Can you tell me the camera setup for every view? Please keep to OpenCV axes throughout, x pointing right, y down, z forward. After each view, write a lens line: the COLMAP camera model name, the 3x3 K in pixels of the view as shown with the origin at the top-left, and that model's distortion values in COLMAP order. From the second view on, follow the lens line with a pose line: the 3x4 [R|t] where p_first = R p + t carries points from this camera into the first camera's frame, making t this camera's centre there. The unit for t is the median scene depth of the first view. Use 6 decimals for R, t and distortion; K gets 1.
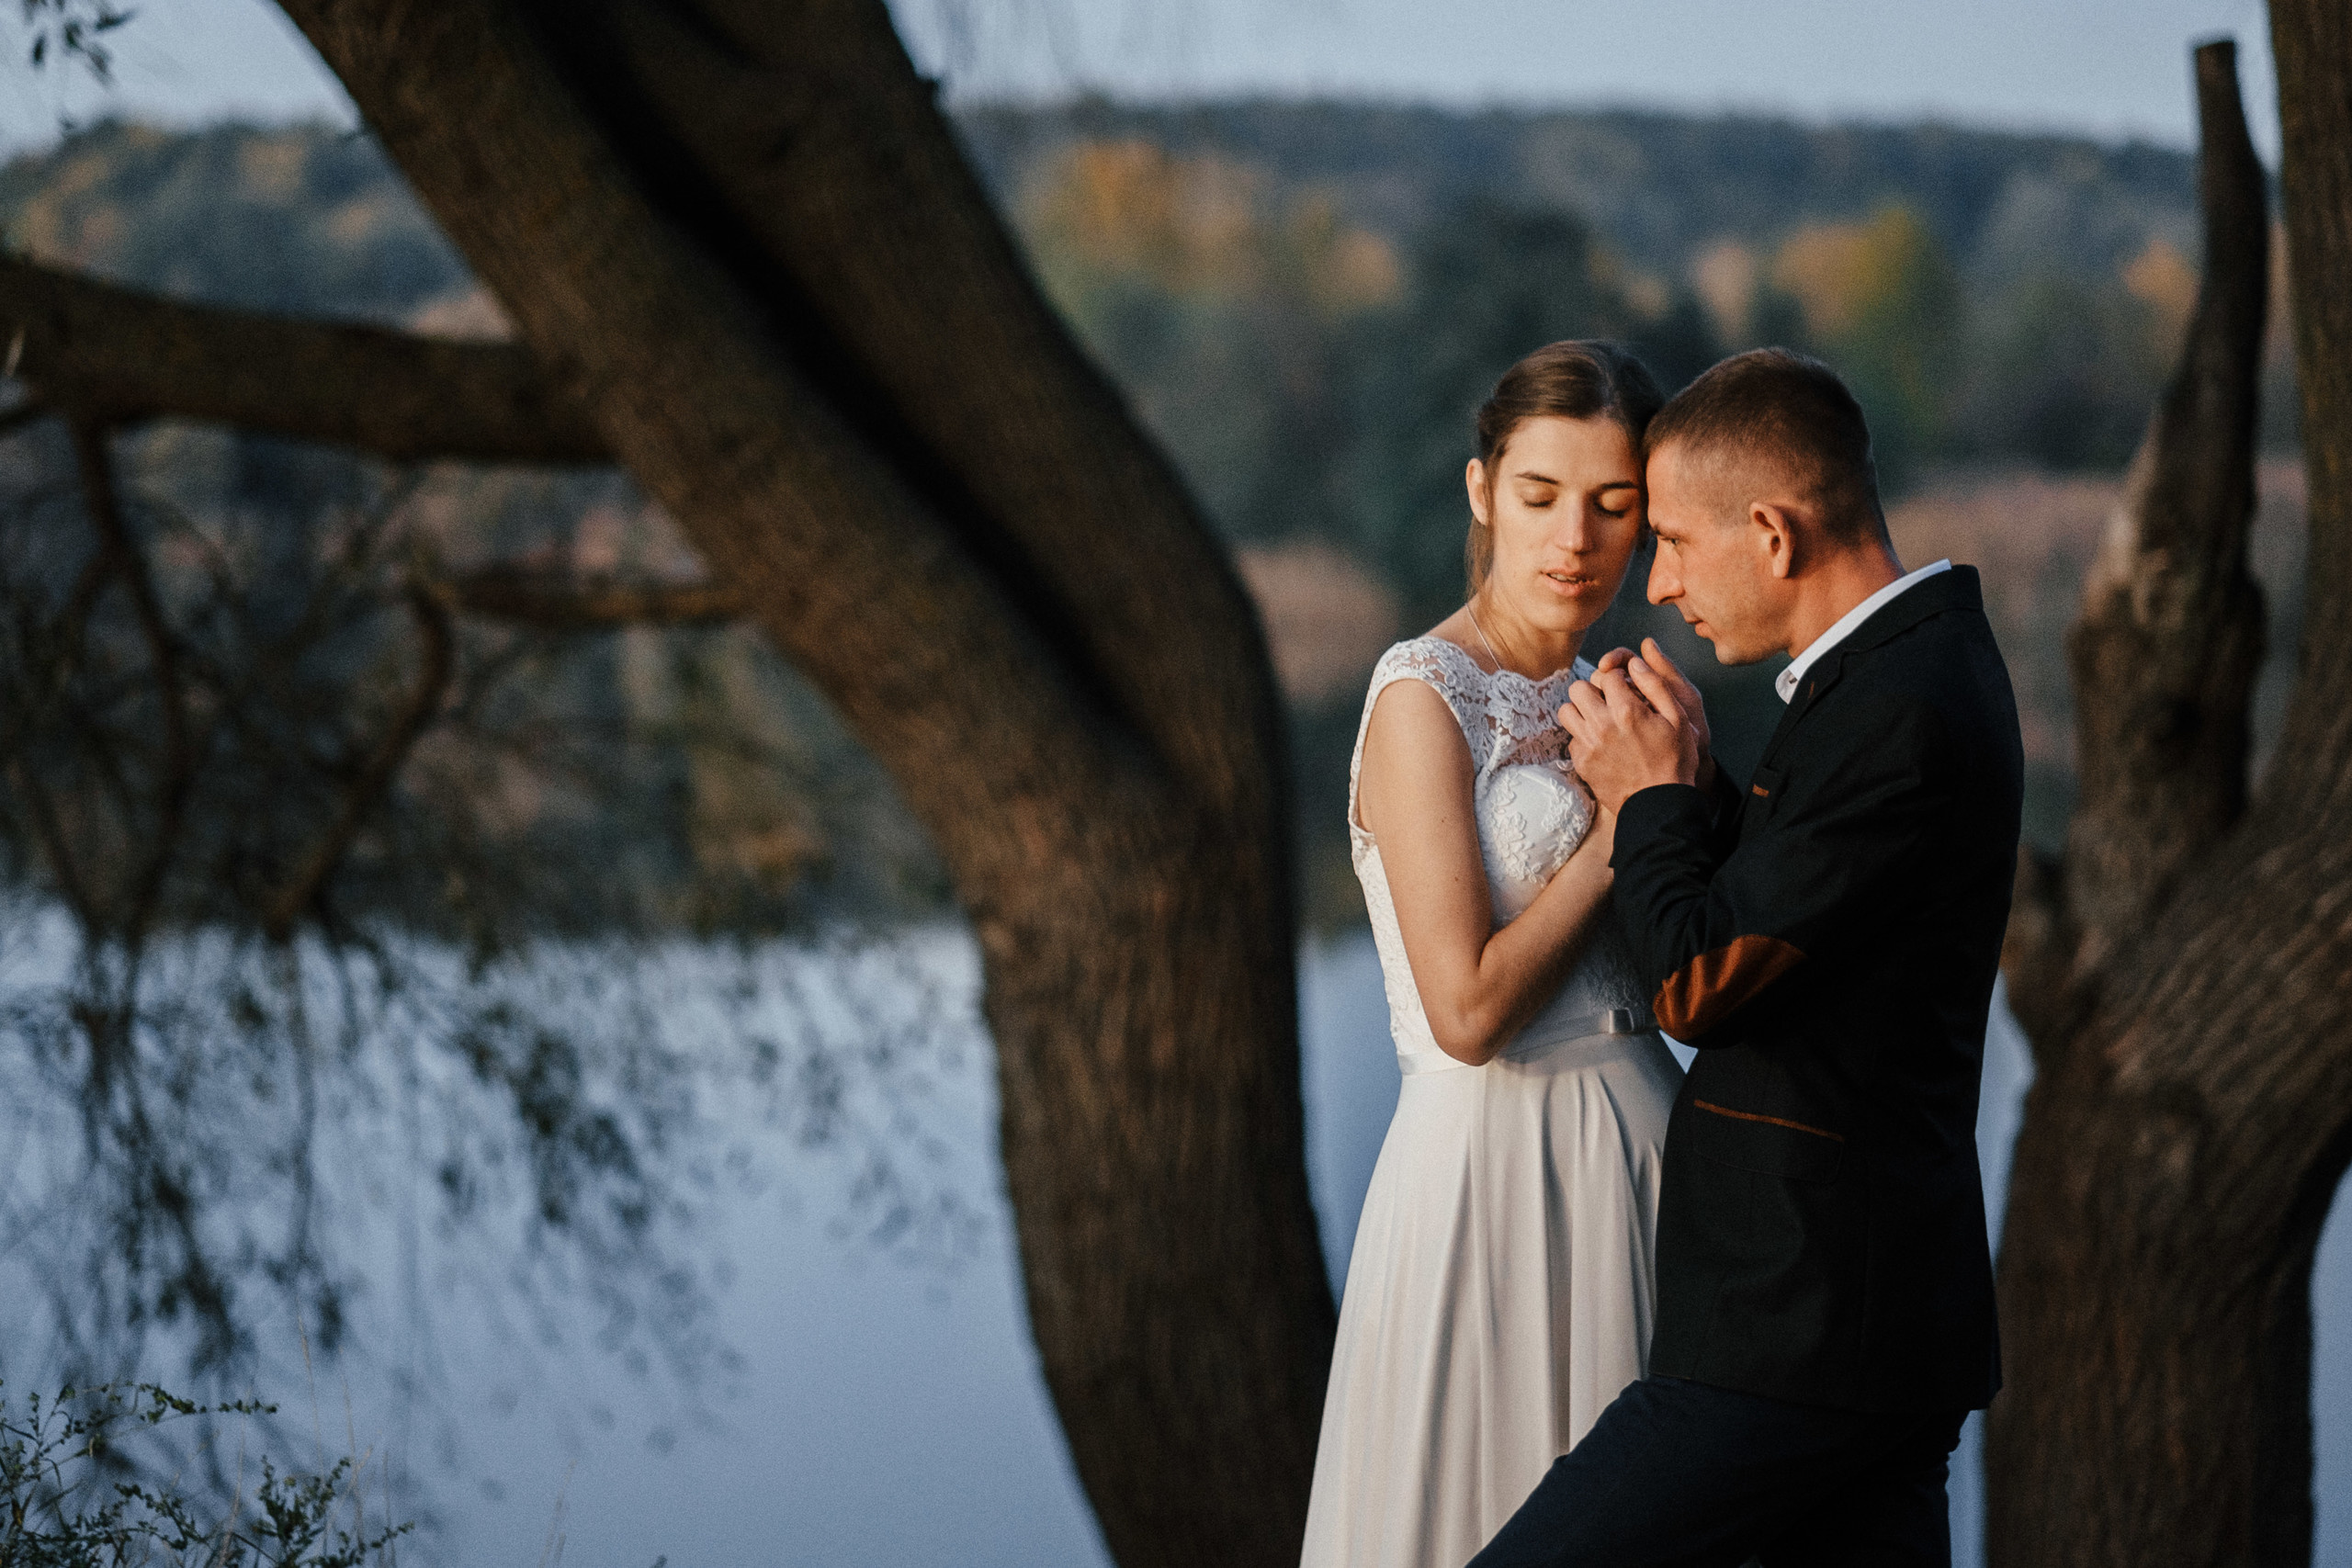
lens RADIAL K [[5882.1, 0, 1176.0], [0, 5882.1, 784.0], [0, 0, 1]] dist [0.031608, 0.315045]
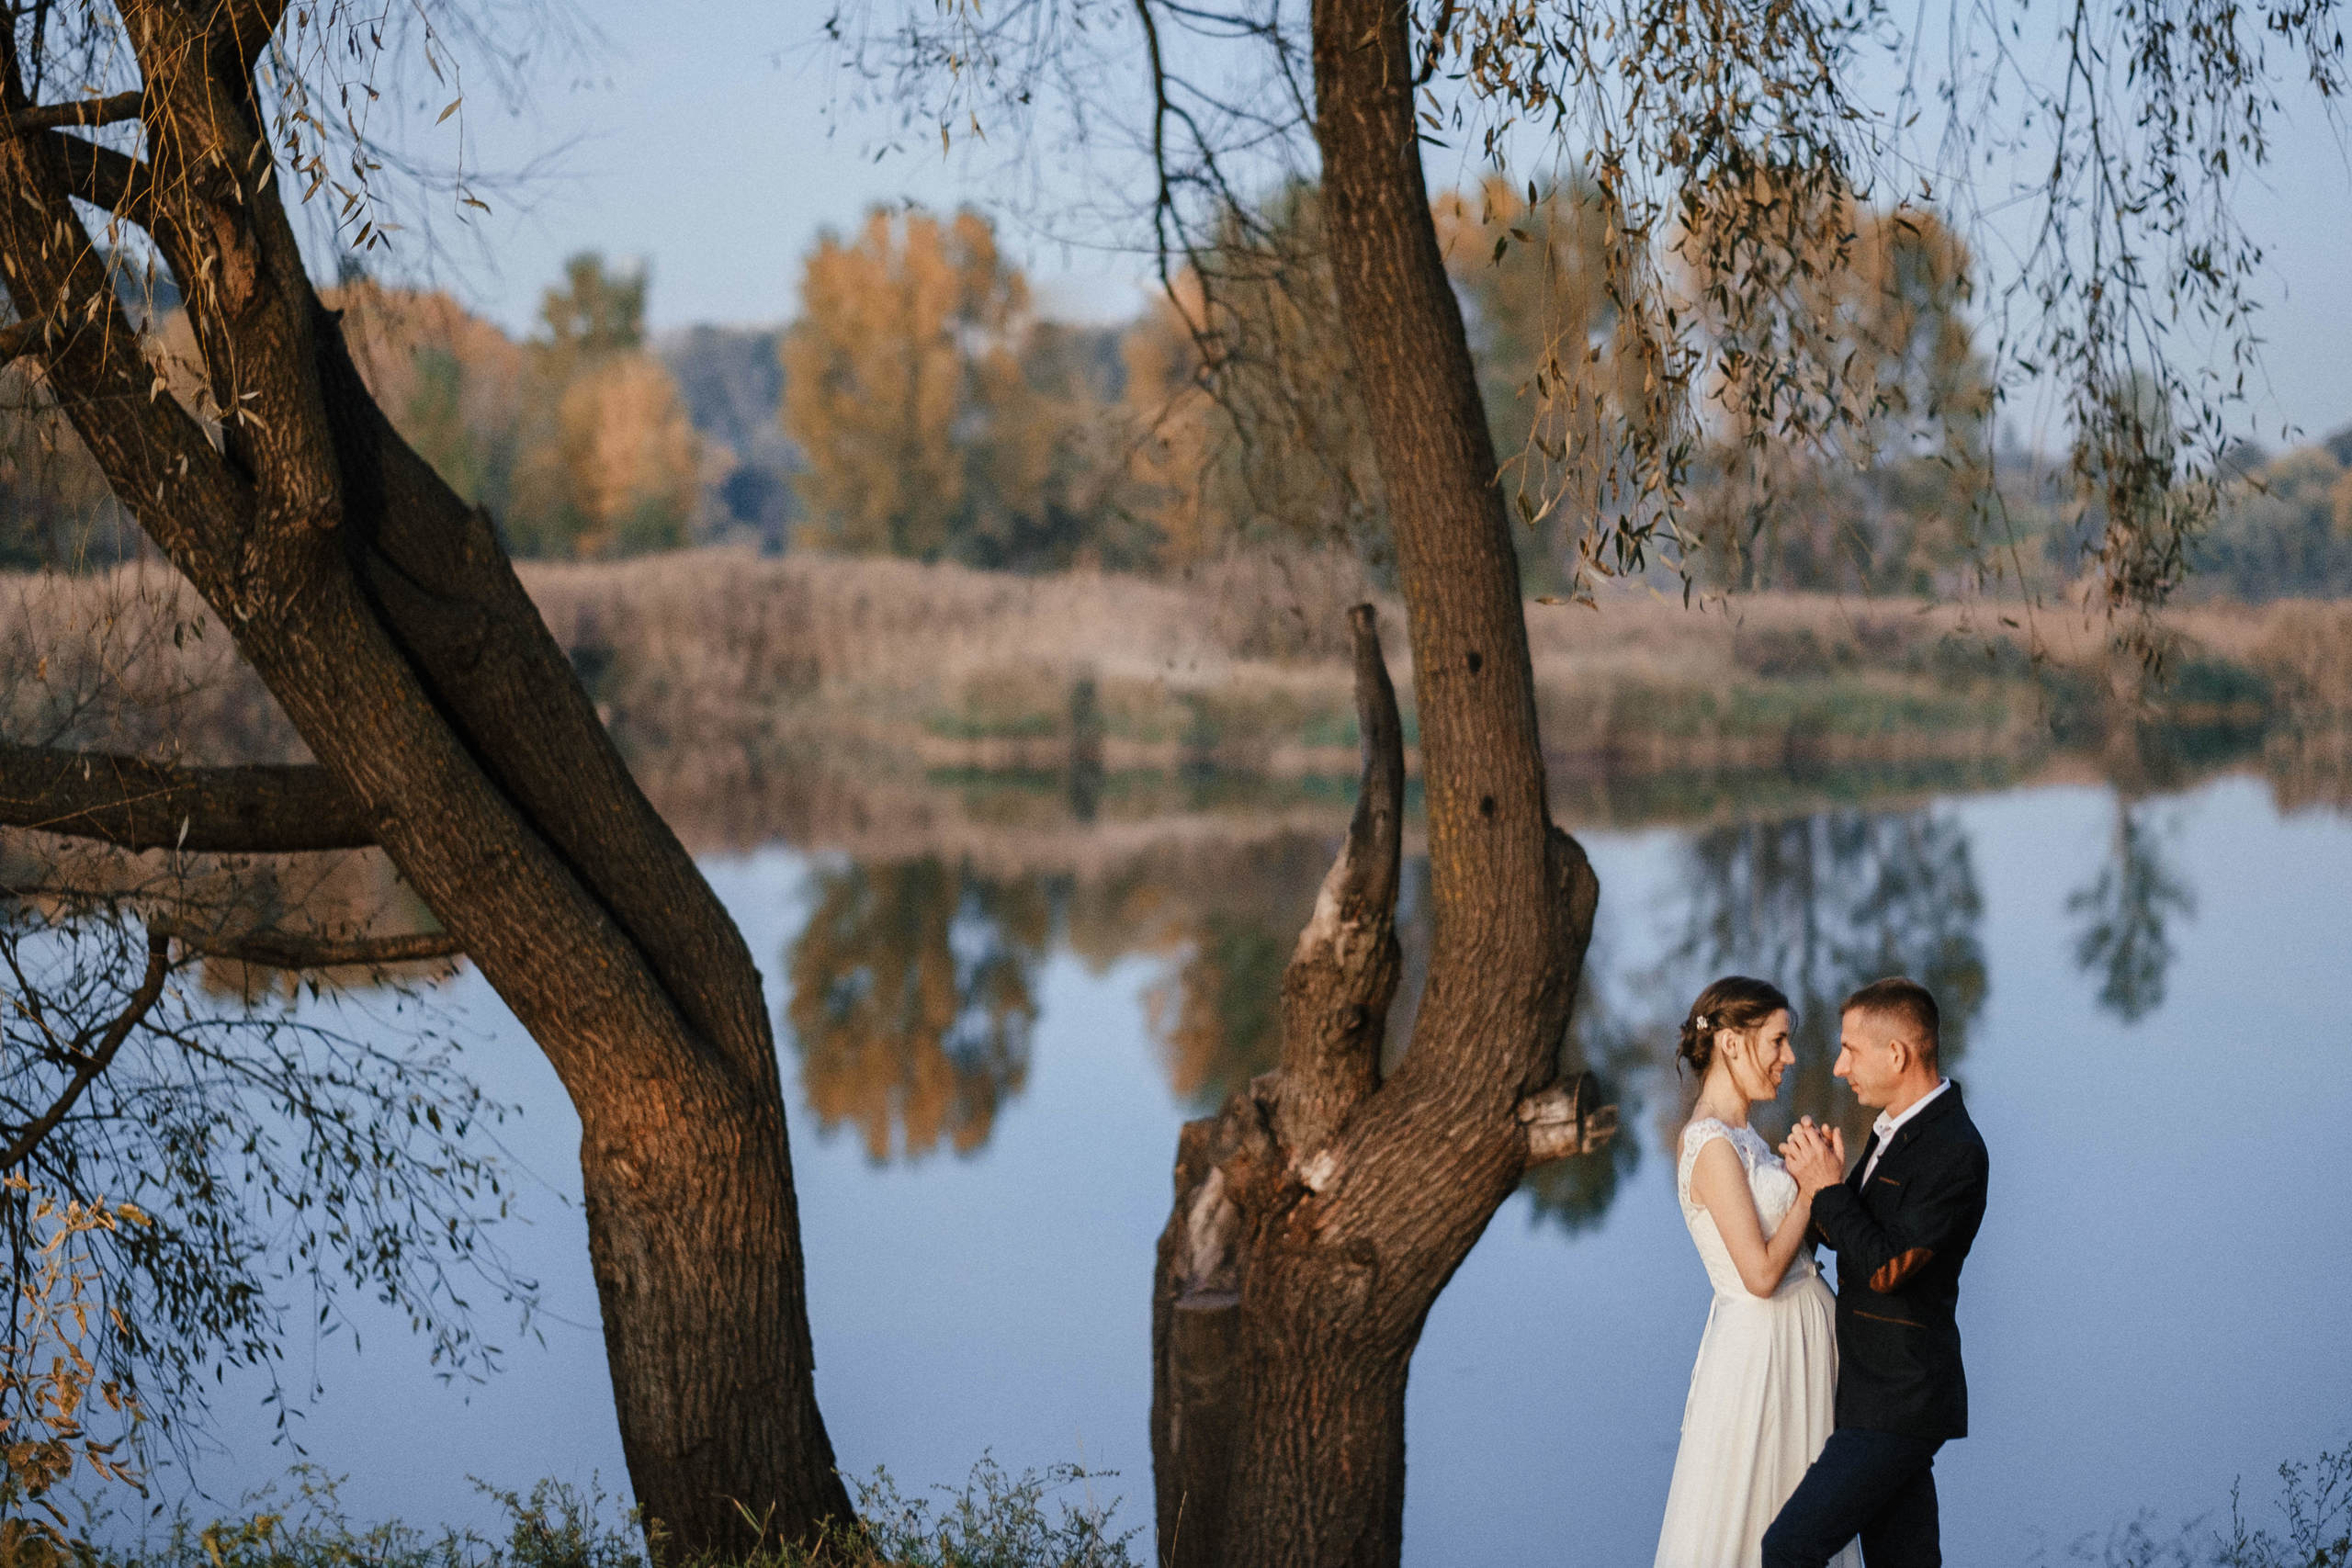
lens RADIAL K [[5860.0, 0, 1423.9], [0, 5860.0, 852.6], [0, 0, 1]] dist [0.033835, 0.023927]
pose [[0.912979, -0.005596, 0.407968, -0.473477], [0.003171, 0.999973, 0.006621, -0.067442], [-0.407994, -0.004751, 0.912972, -0.497156]]
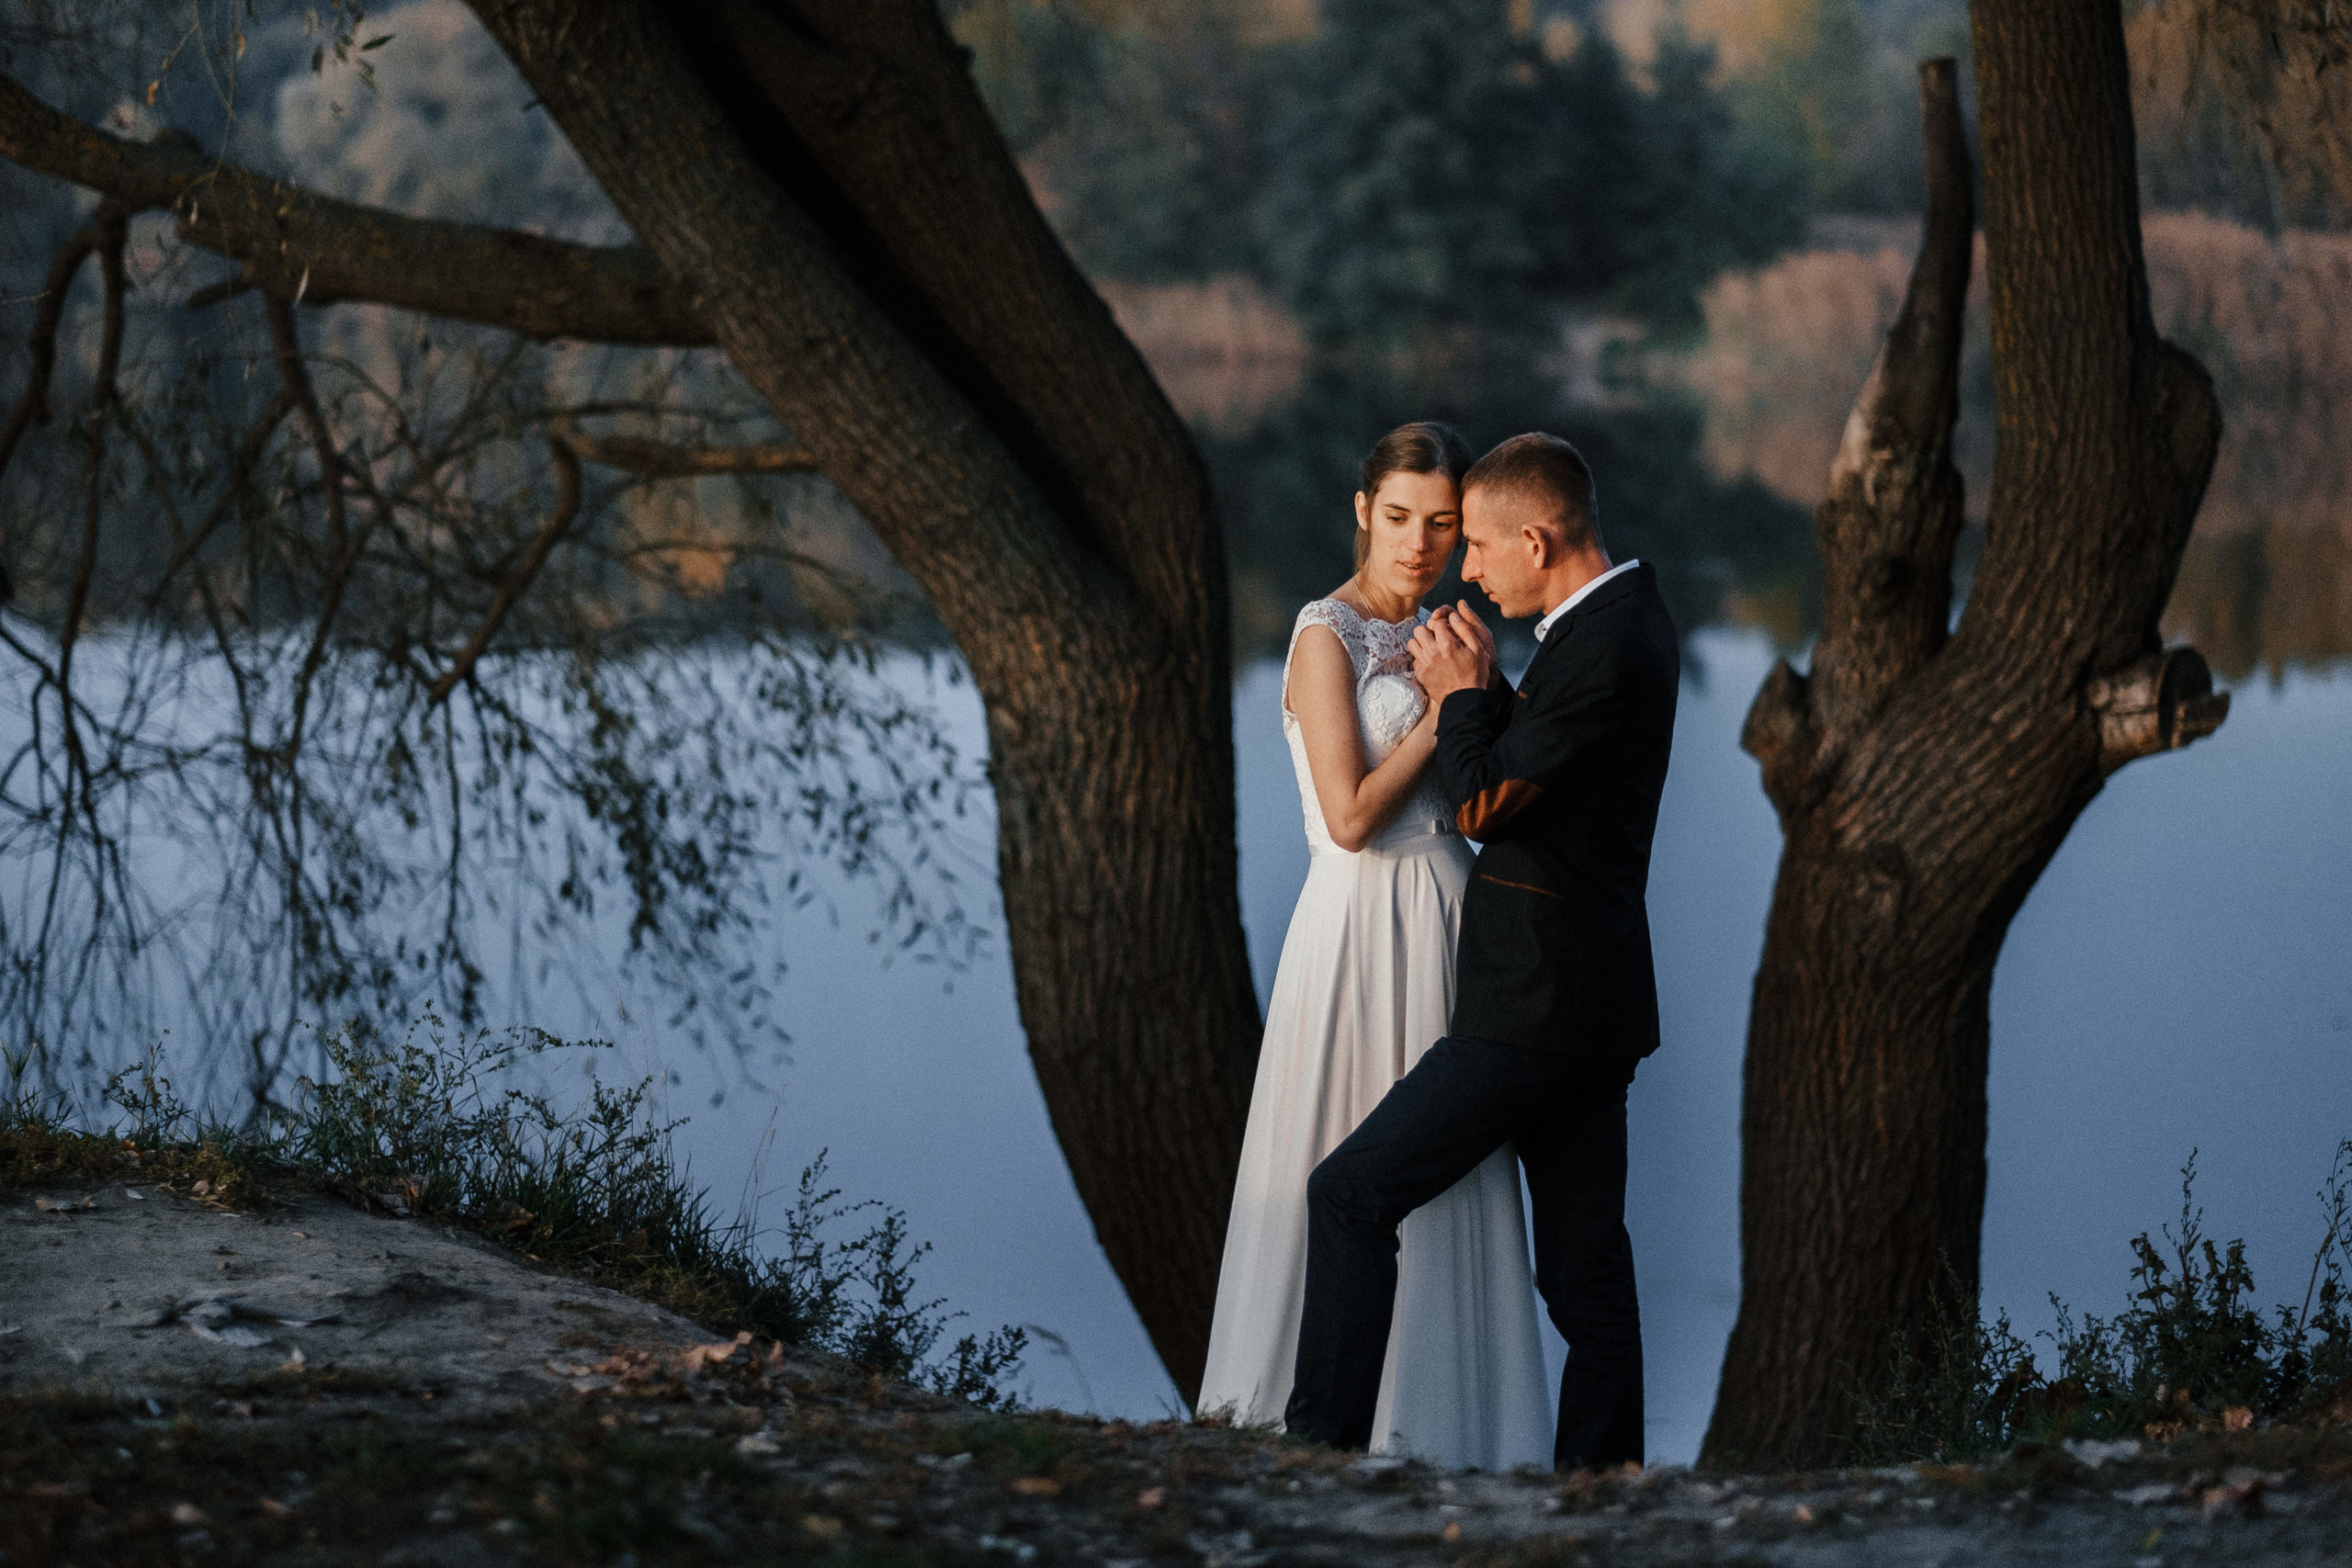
lens RADIAL K [[5837.8, 0, 1176.0], [0, 5837.8, 784.0], [0, 0, 1]] dist [0.047119, -0.127013]
pose [[0.999707, 0.018246, 0.015905, -0.012765], [-0.019002, 0.998630, 0.048746, -0.024402], [-0.014994, -0.049034, 0.998685, -0.315360]]
